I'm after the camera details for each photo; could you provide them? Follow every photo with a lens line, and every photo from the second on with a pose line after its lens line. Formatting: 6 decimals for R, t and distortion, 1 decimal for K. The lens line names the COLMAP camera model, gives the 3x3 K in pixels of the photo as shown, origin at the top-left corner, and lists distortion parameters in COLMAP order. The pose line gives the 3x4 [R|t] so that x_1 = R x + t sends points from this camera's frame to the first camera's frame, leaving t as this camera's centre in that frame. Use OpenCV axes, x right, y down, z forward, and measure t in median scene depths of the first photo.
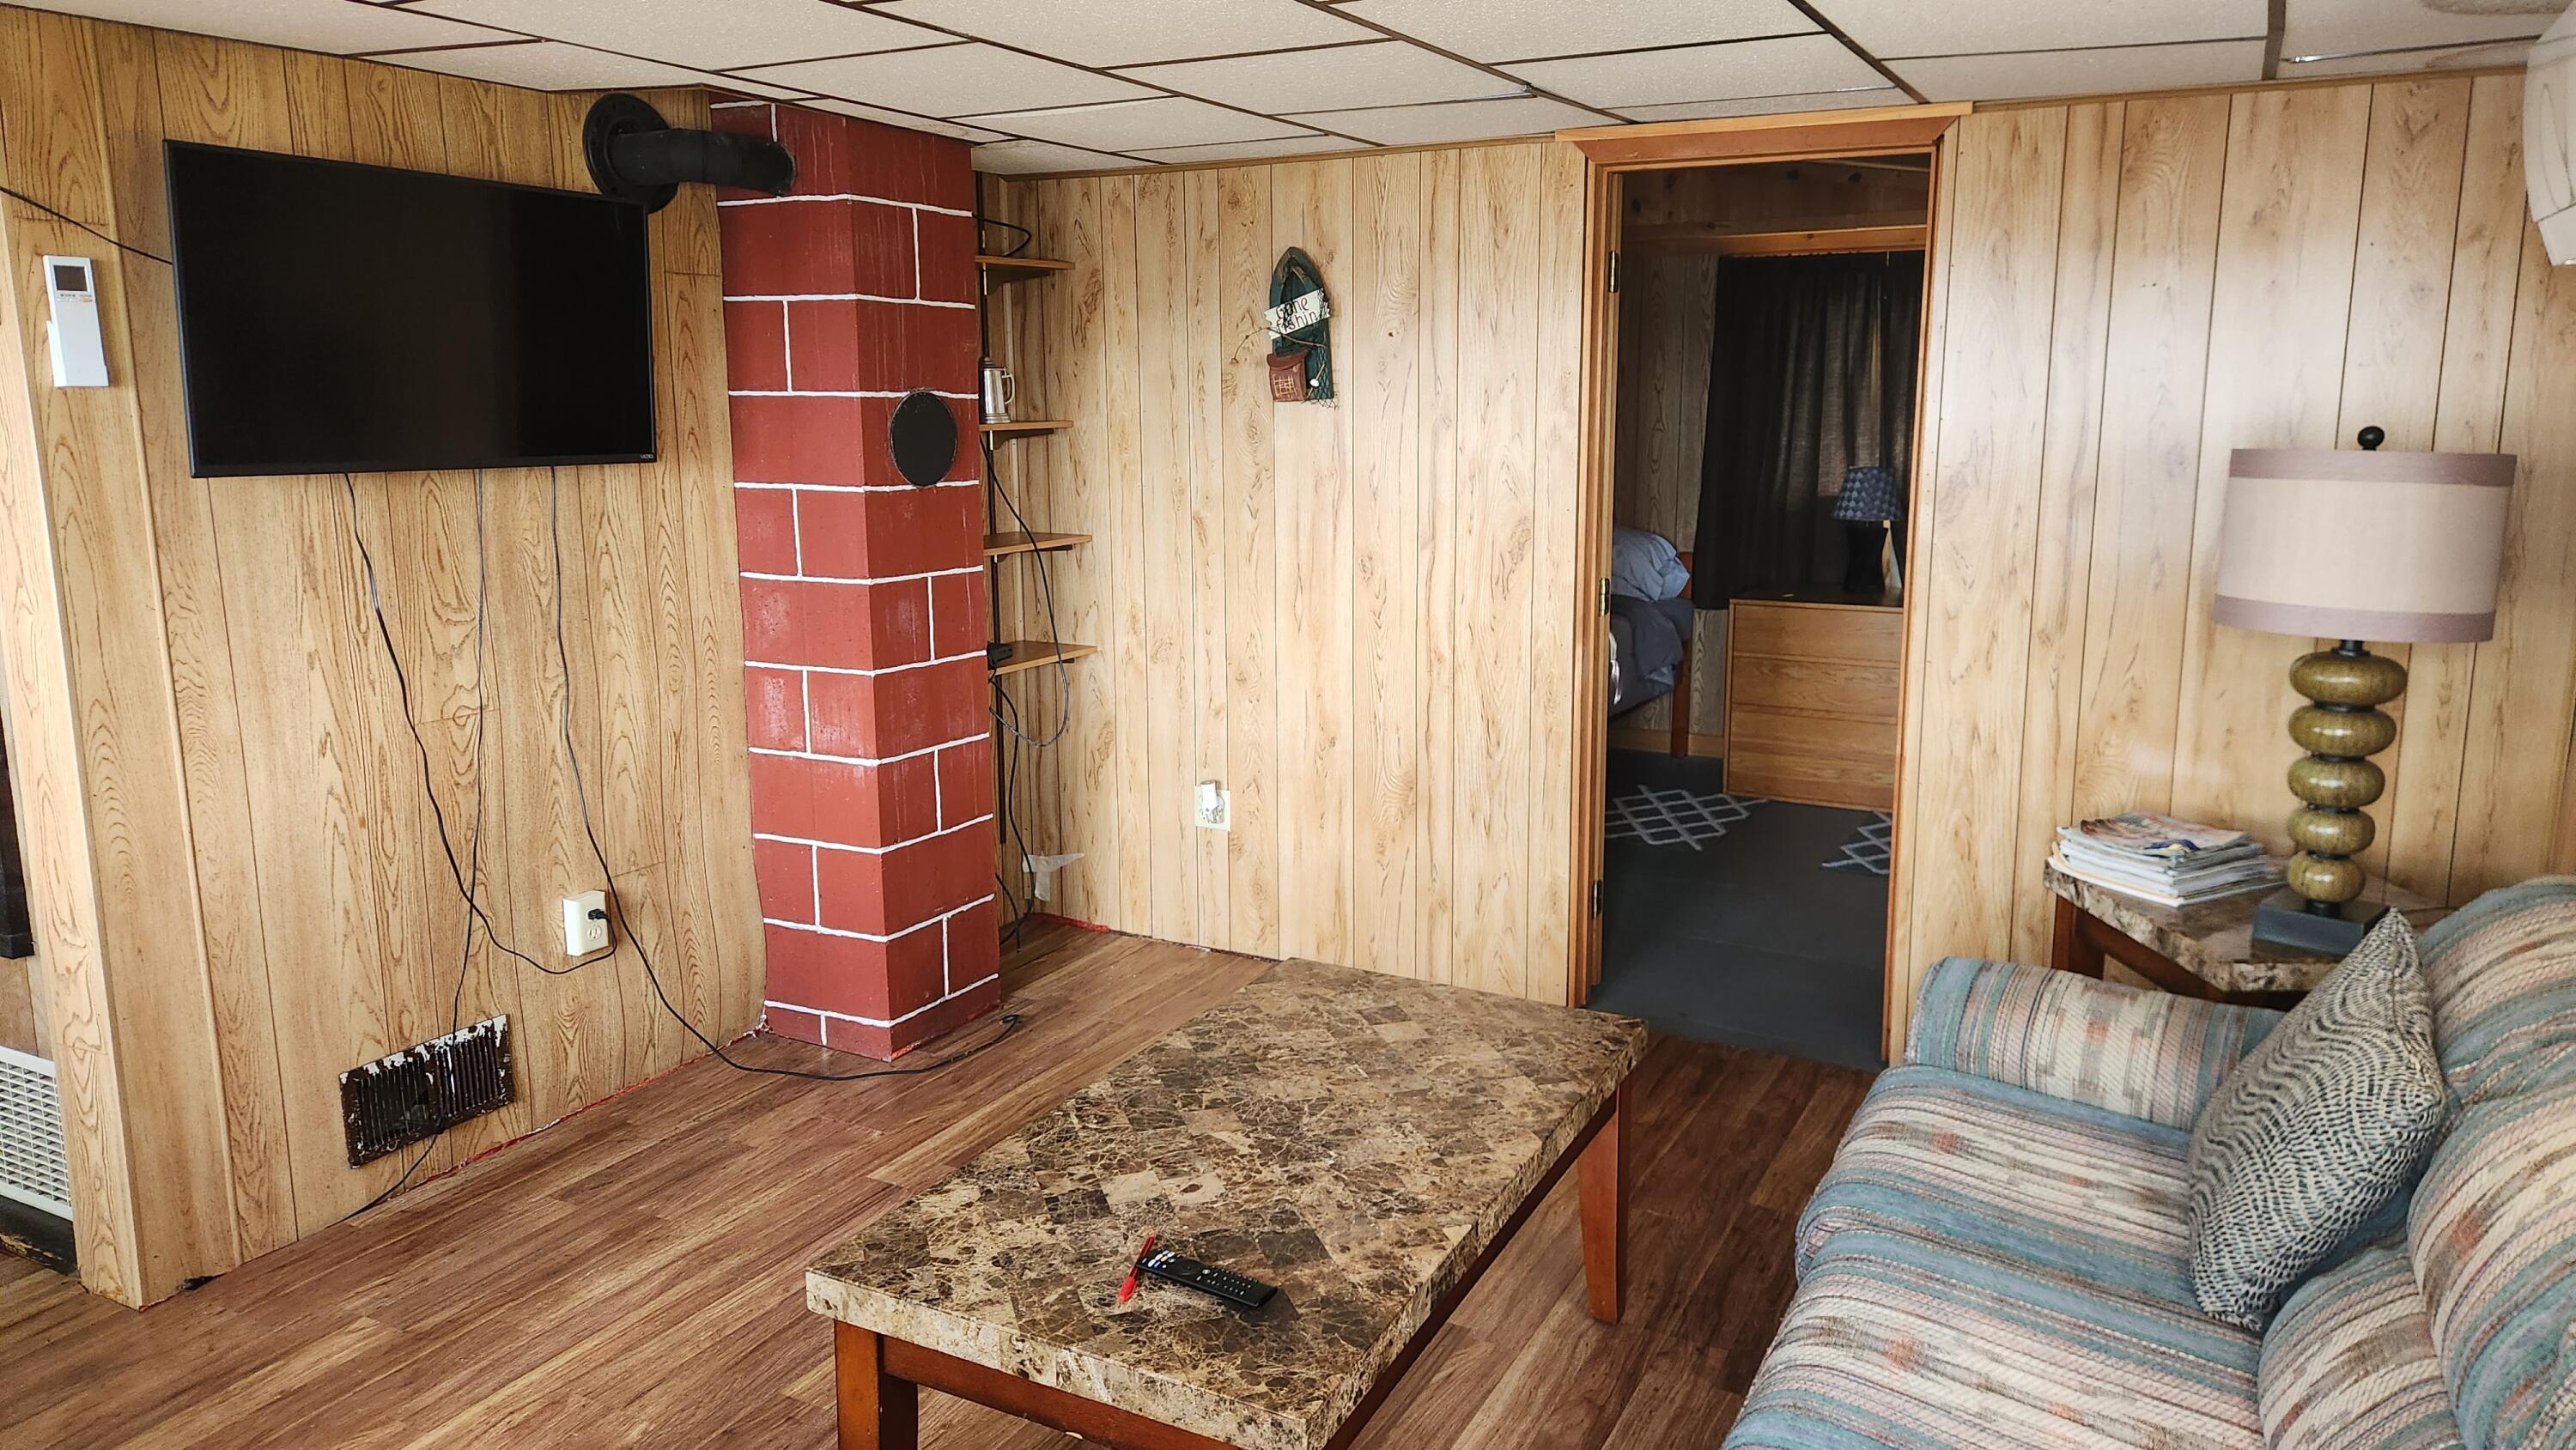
lens RADIAL K [[1722.7, 0, 1328.1], [0, 1722.7, 698.5], [0, 0, 1]] dist [0.061420, -0.032943]
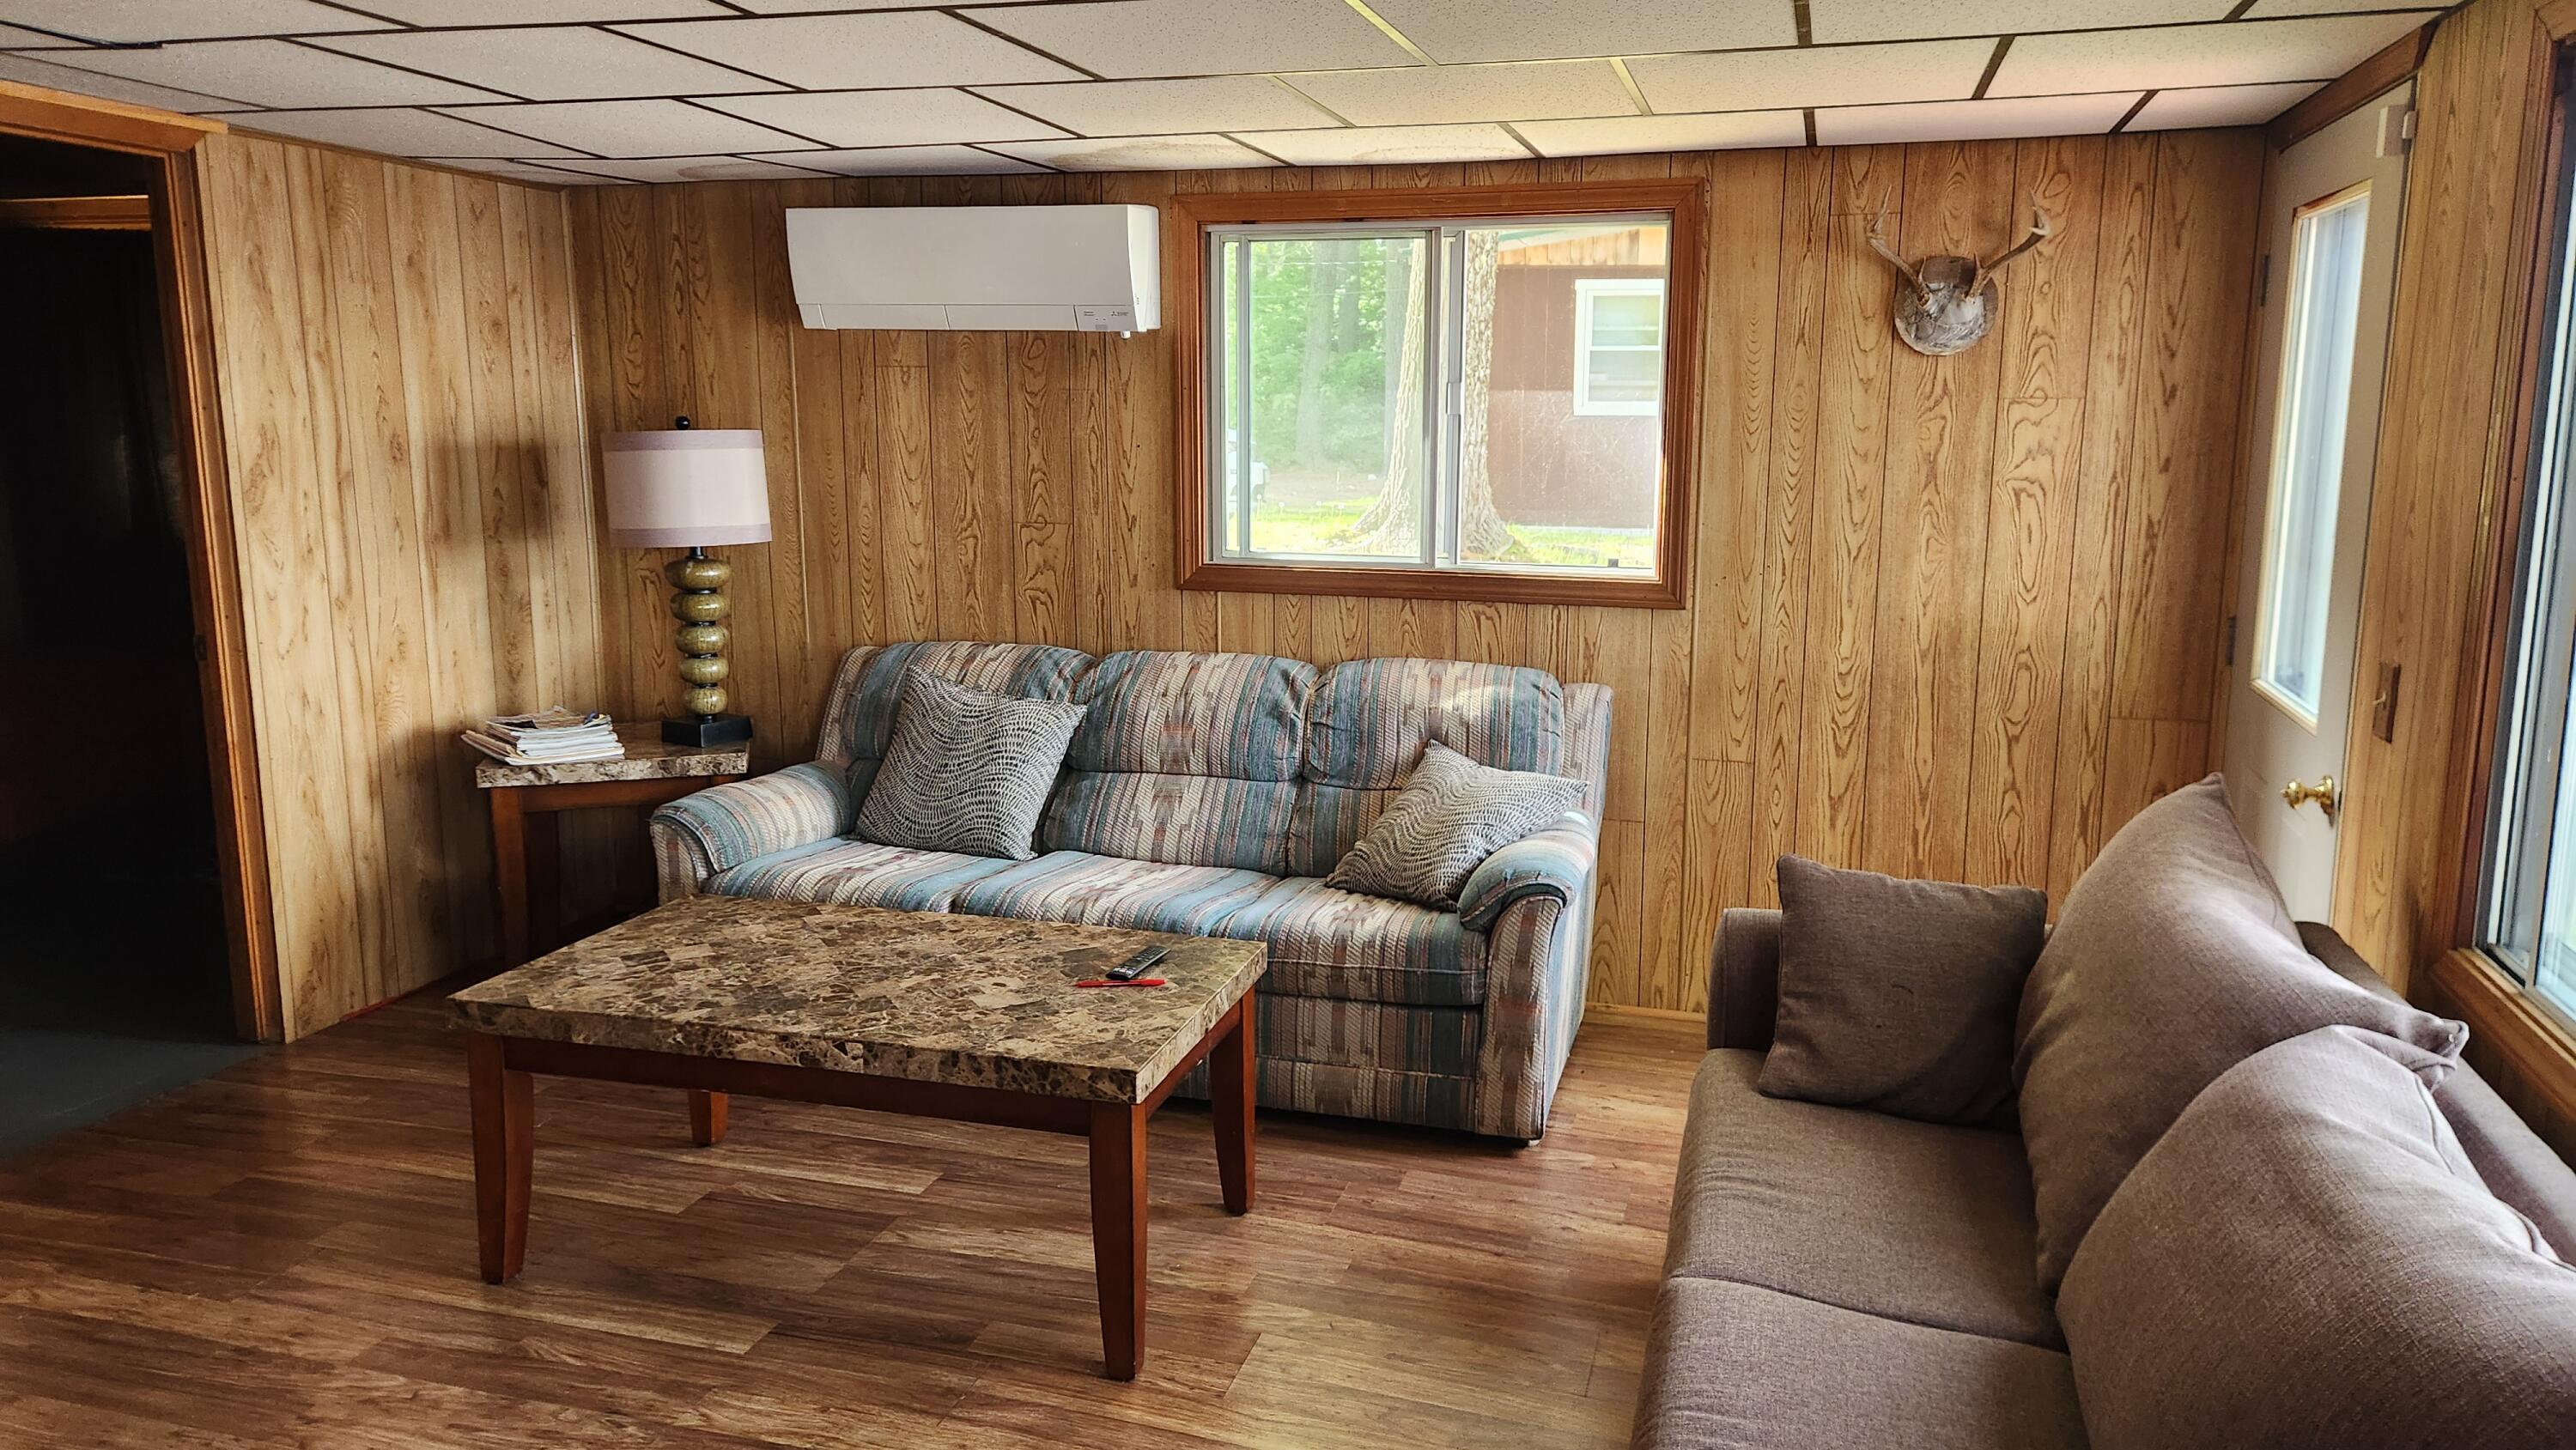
lens RADIAL K [[1722.7, 0, 1297.1], [0, 1722.7, 716.1], [0, 0, 1]] dist [0.061420, -0.032943]
pose [[-0.188461, -0.177311, 0.965942, -1.227414], [0.174575, 0.961854, 0.210621, -0.140935], [-0.966440, 0.208323, -0.150318, 0.833609]]
